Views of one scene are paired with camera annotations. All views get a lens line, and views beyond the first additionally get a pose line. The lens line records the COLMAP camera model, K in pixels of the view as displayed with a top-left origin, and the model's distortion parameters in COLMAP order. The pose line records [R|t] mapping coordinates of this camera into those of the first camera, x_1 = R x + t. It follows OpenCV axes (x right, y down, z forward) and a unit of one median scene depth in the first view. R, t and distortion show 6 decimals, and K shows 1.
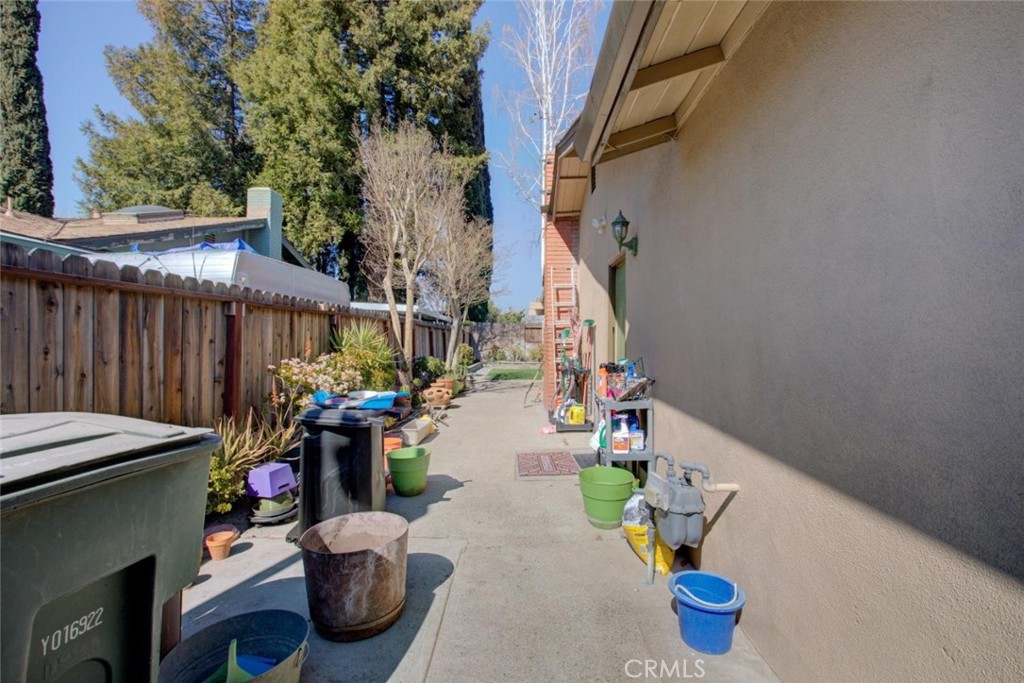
lens RADIAL K [[469.9, 0, 511.8], [0, 469.9, 345.2], [0, 0, 1]] dist [-0.009479, 0.005415]
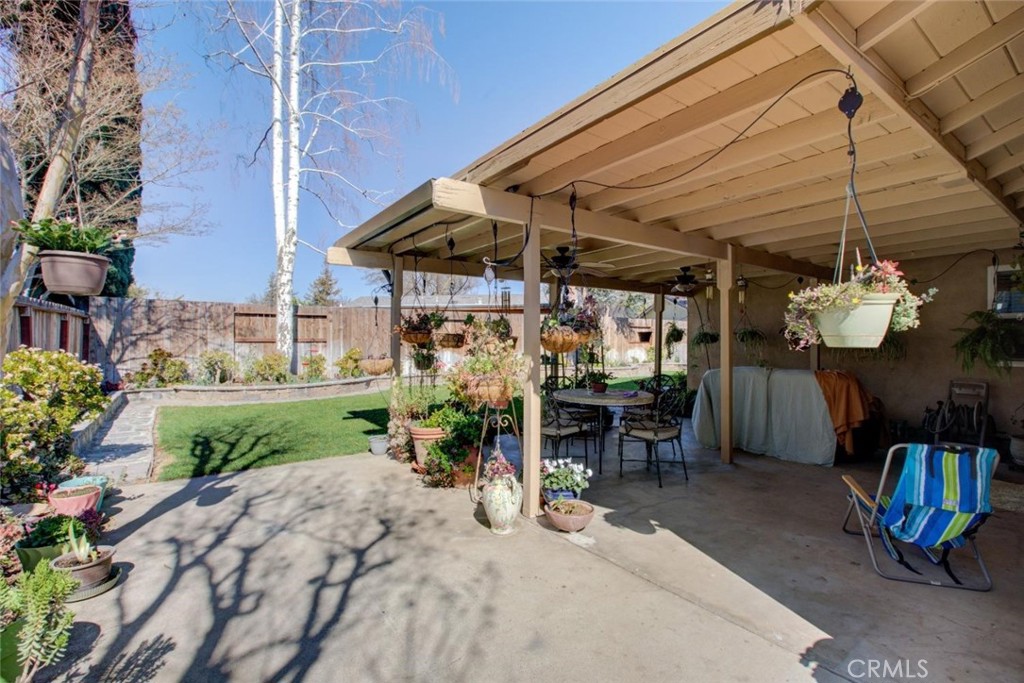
lens RADIAL K [[469.9, 0, 511.8], [0, 469.9, 345.2], [0, 0, 1]] dist [-0.009479, 0.005415]
pose [[0.795962, -0.005641, 0.605320, -0.039028], [0.001918, 0.999975, 0.006797, -0.006030], [-0.605343, -0.004249, 0.795953, 0.439983]]
